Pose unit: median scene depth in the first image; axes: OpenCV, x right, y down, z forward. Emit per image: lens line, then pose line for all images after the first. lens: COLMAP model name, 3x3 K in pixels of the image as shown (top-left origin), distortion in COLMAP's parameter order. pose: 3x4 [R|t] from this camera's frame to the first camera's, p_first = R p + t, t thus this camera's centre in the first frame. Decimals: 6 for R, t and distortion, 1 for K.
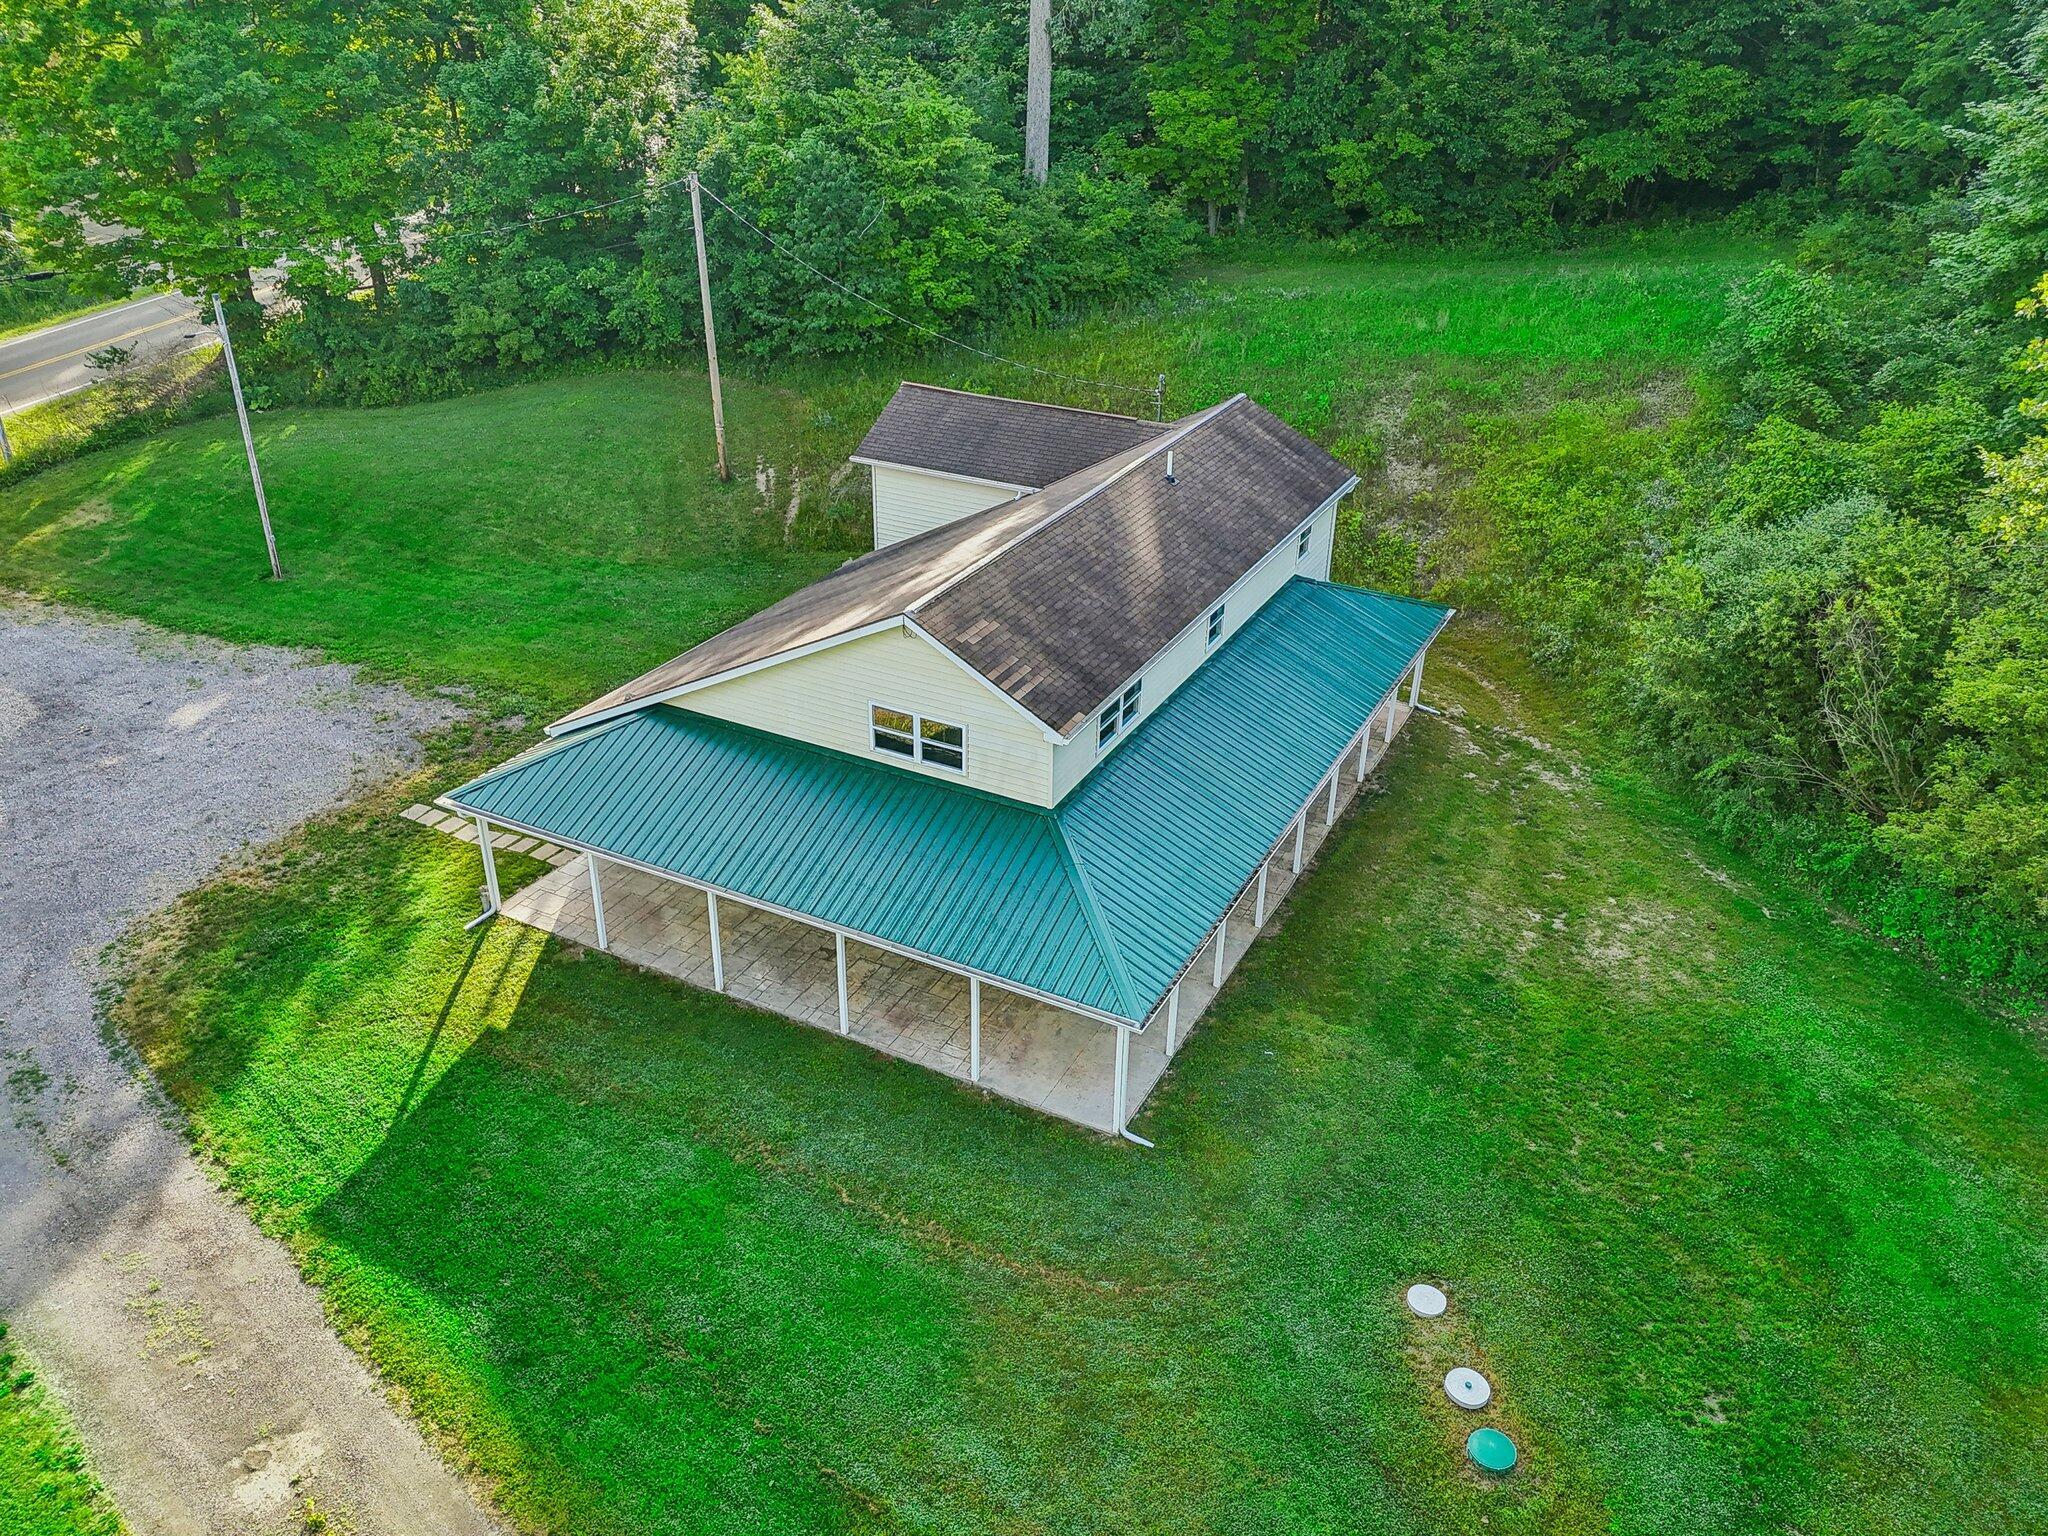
lens RADIAL K [[1535.1, 0, 1037.8], [0, 1535.1, 764.8], [0, 0, 1]] dist [0.067721, -0.057722]
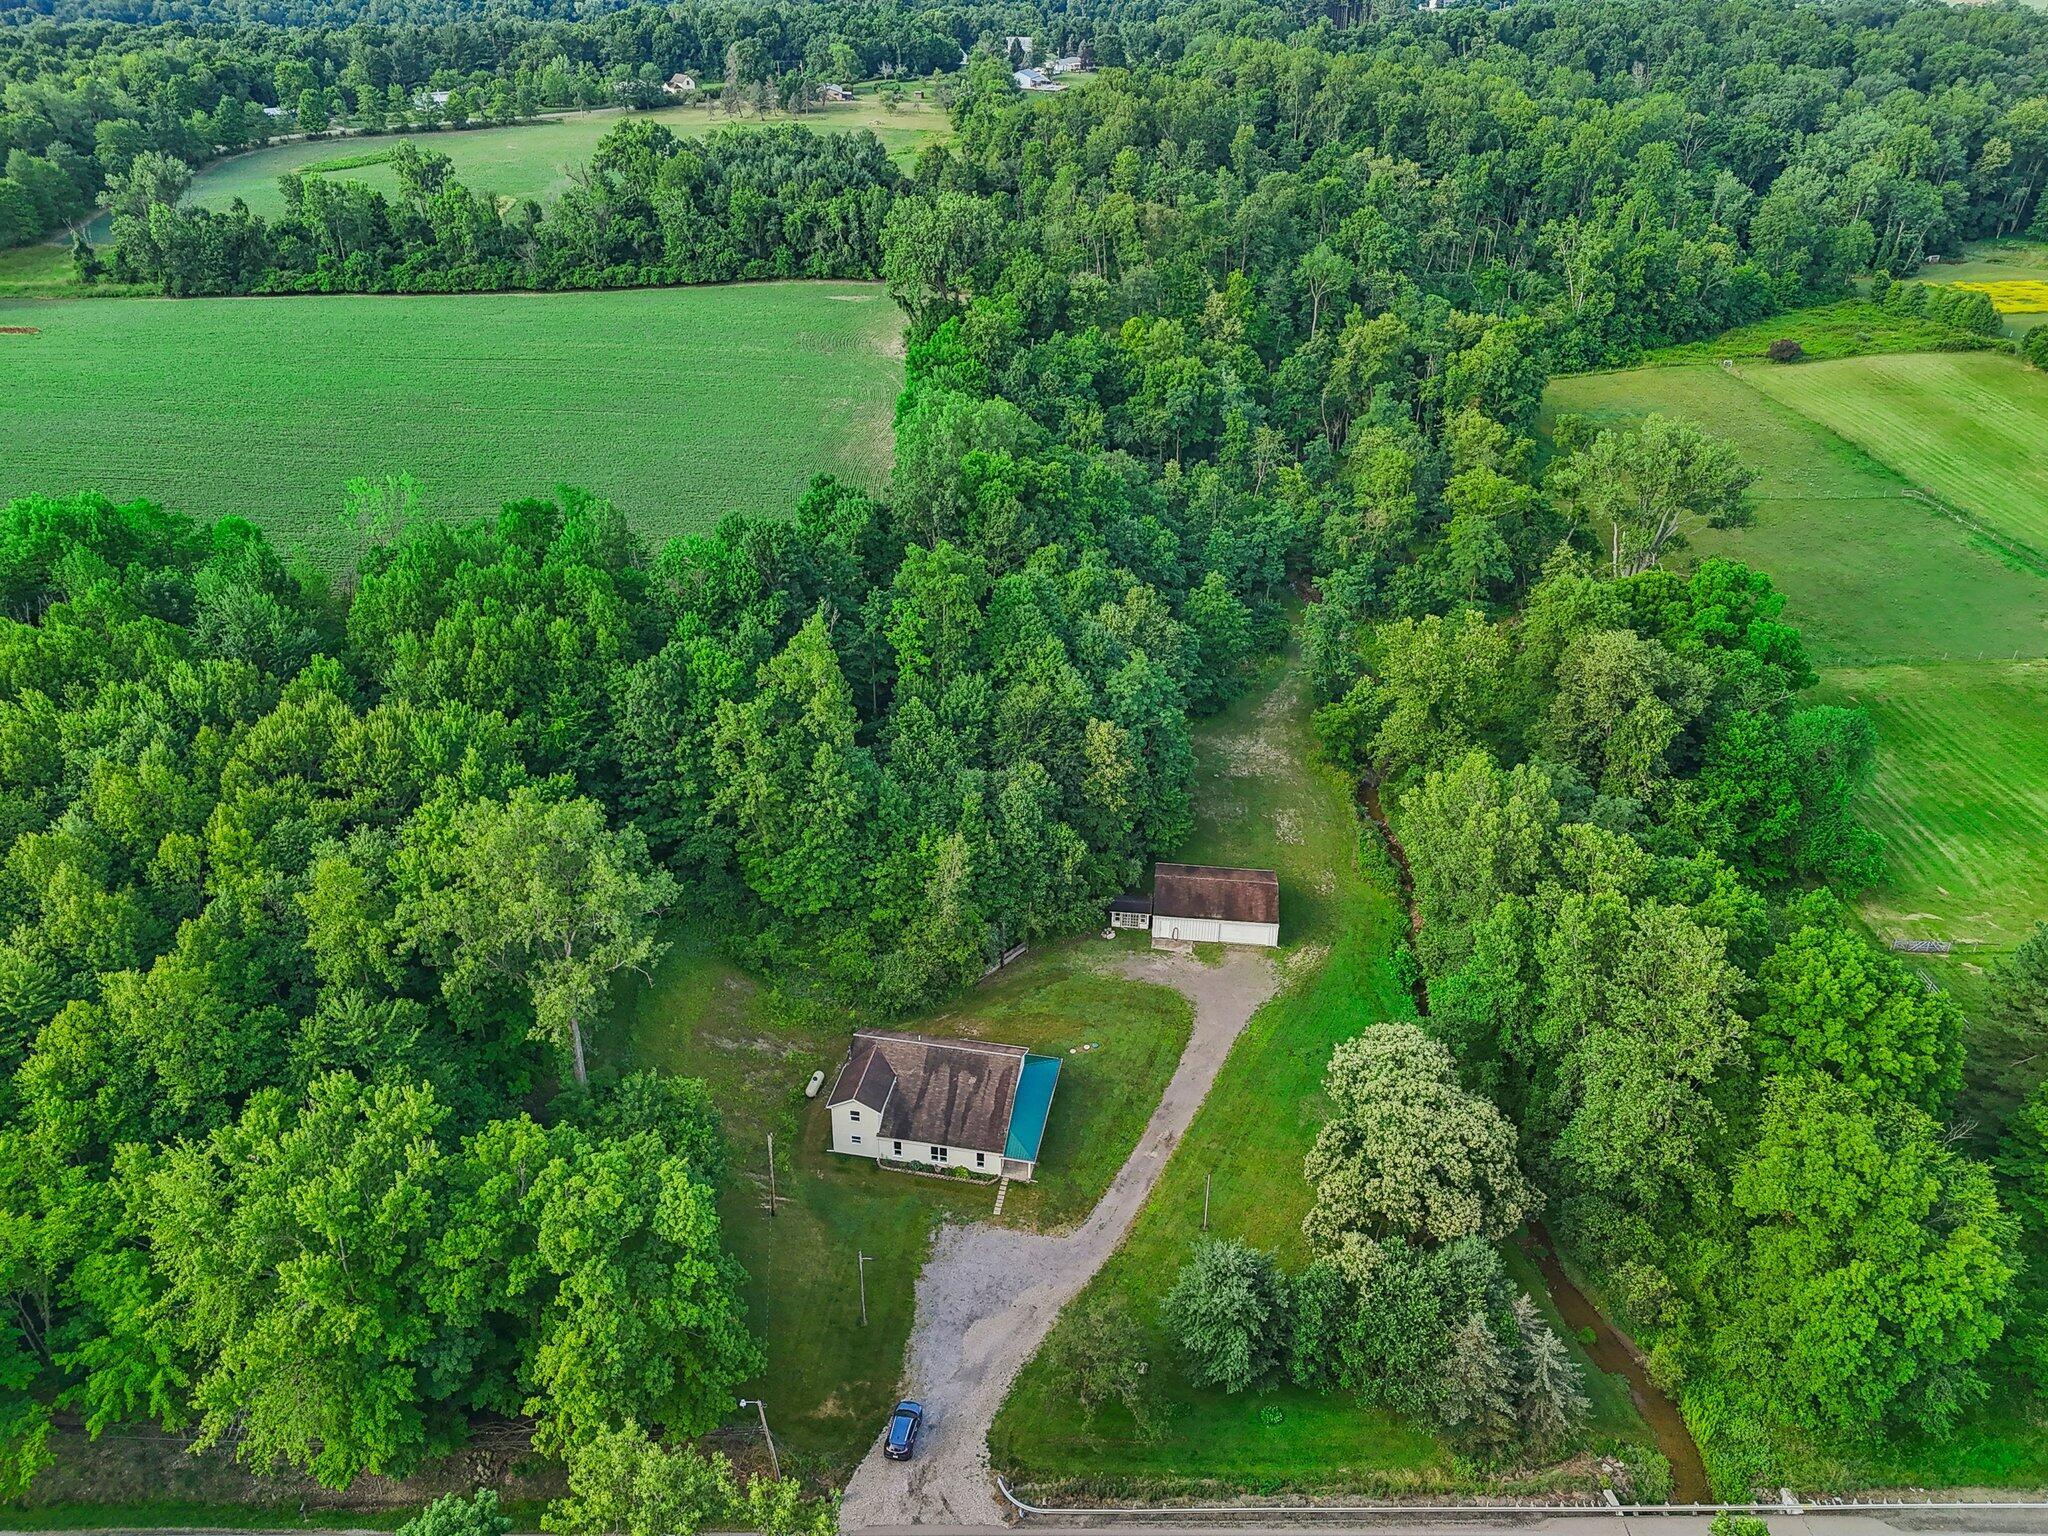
lens RADIAL K [[1535.1, 0, 1029.0], [0, 1535.1, 754.2], [0, 0, 1]] dist [0.067721, -0.057722]
pose [[-0.285535, -0.466898, 0.836945, -2.748017], [0.433310, 0.716047, 0.547283, -2.537878], [-0.854817, 0.518925, -0.002145, 0.276284]]
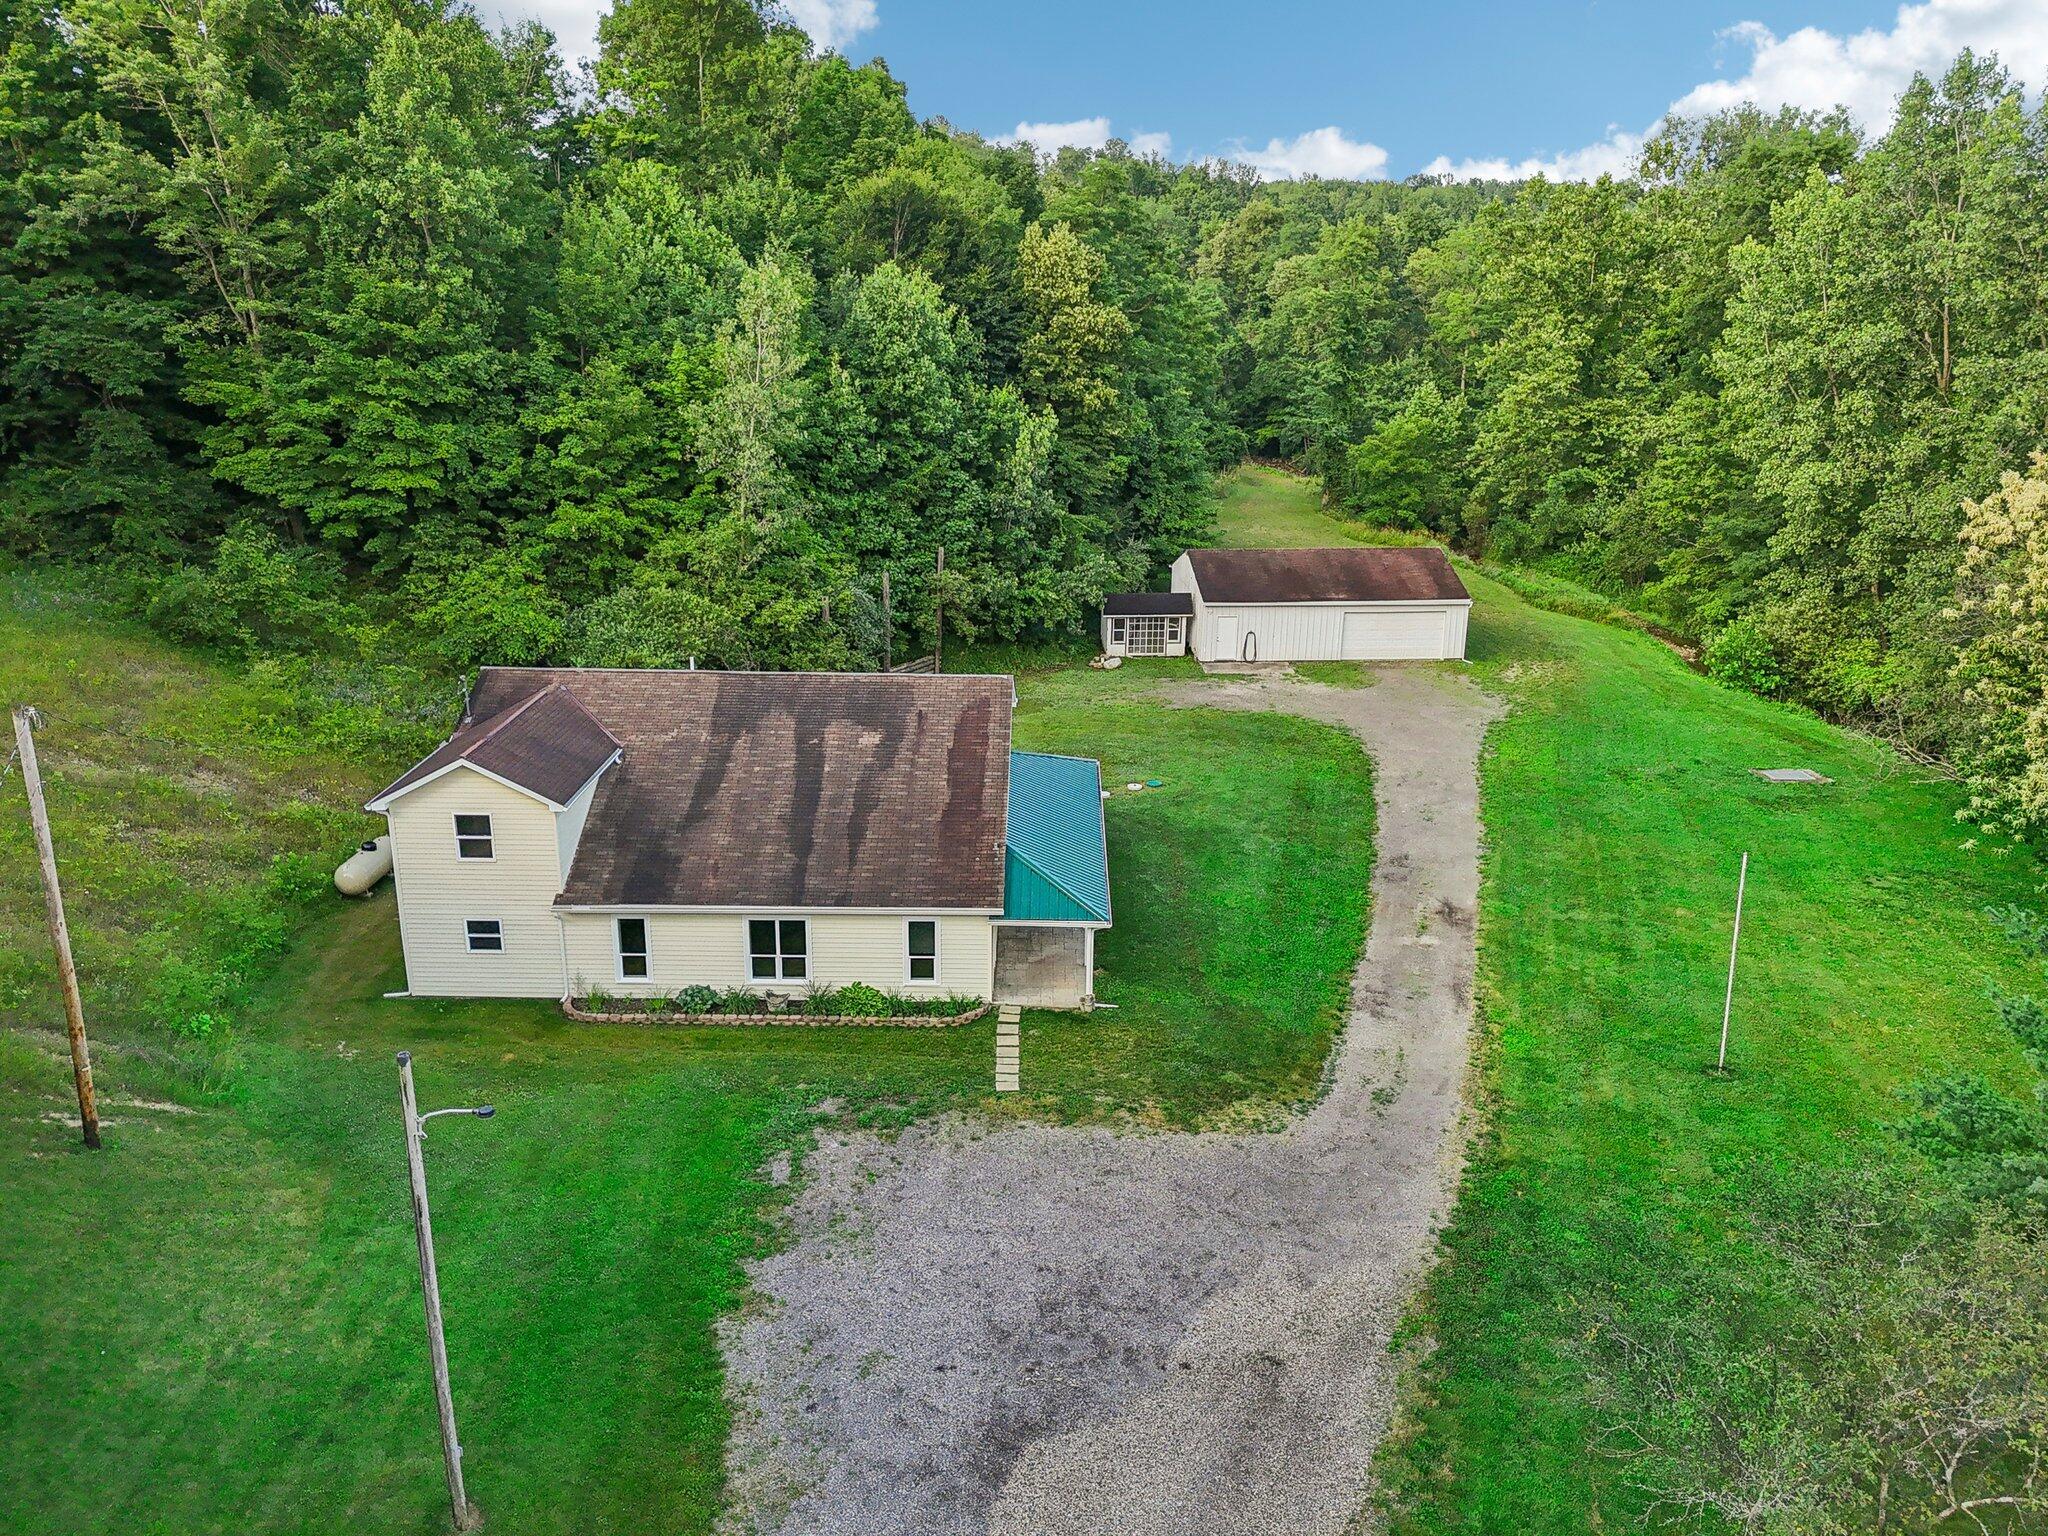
lens RADIAL K [[1535.1, 0, 1028.7], [0, 1535.1, 758.4], [0, 0, 1]] dist [0.067721, -0.057722]
pose [[-0.442985, -0.279705, 0.851780, -1.092473], [0.407369, 0.783544, 0.469158, -0.566144], [-0.798633, 0.554819, -0.233156, 0.953159]]
